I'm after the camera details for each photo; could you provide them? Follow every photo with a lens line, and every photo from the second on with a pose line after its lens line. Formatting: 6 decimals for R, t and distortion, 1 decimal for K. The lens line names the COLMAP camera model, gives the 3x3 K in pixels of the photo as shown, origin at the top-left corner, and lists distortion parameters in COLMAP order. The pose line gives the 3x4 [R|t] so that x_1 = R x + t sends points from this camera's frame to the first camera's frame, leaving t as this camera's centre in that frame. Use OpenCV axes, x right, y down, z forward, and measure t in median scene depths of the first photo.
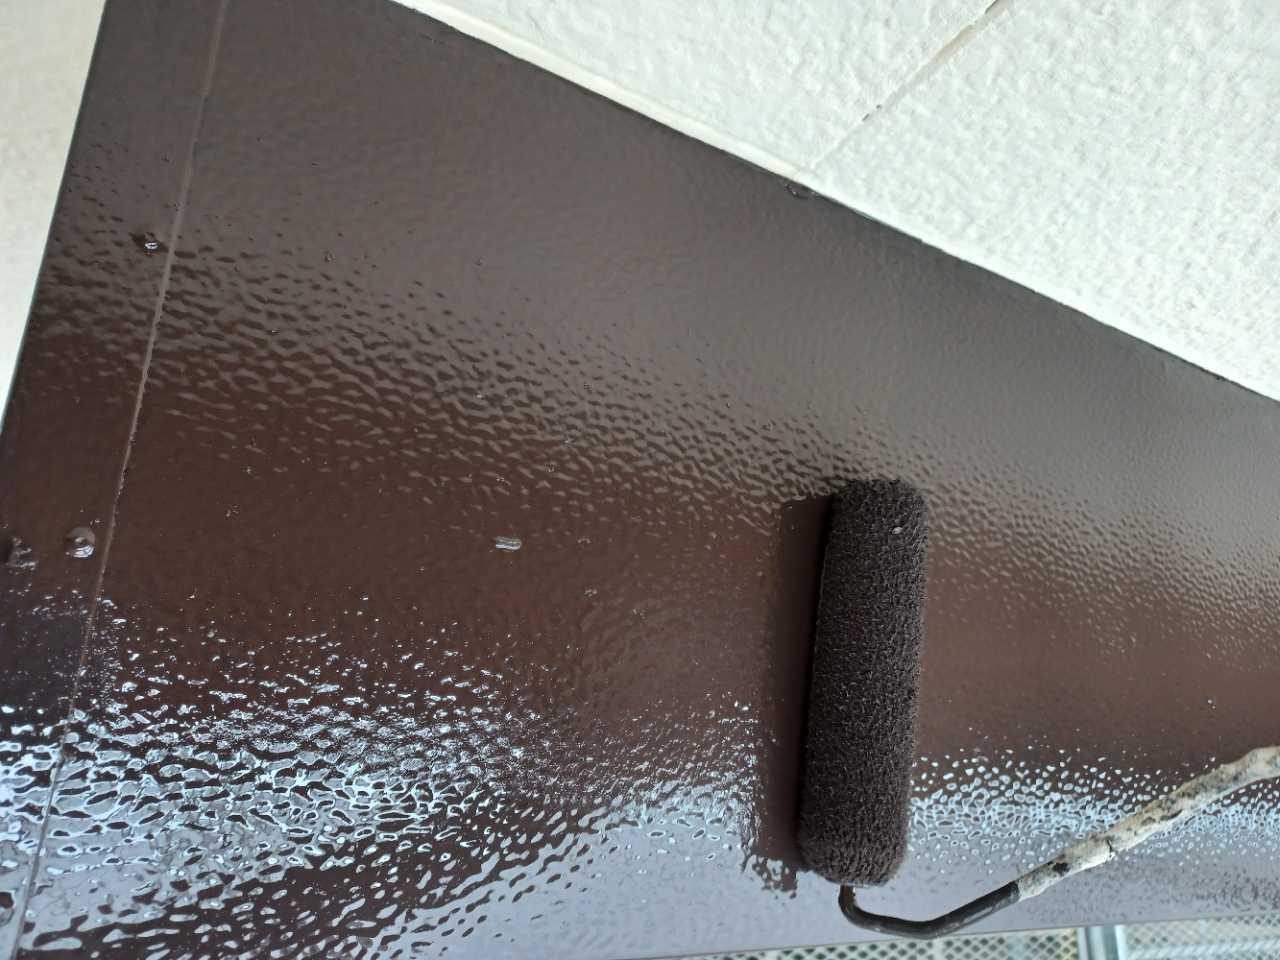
lens RADIAL K [[961.5, 0, 640.2], [0, 961.5, 480.1], [0, 0, 1]] dist [-0.012714, -0.003952]
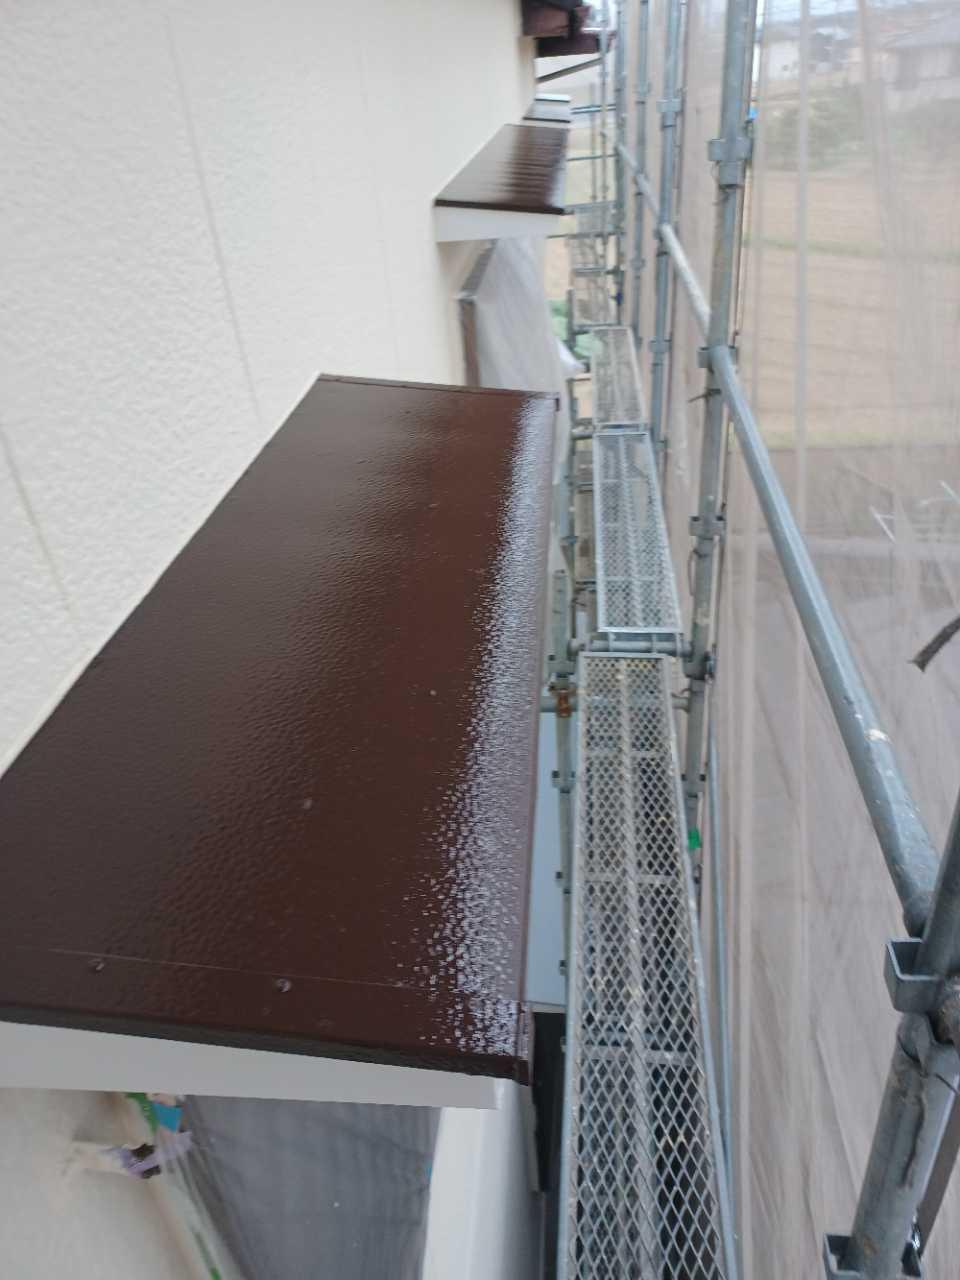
lens RADIAL K [[961.5, 0, 479.8], [0, 961.5, 639.5], [0, 0, 1]] dist [-0.012714, -0.003952]
pose [[0.016899, -0.893038, 0.449664, -0.488645], [0.971572, 0.120881, 0.203559, -0.015444], [-0.236142, 0.433441, 0.869693, -0.520597]]
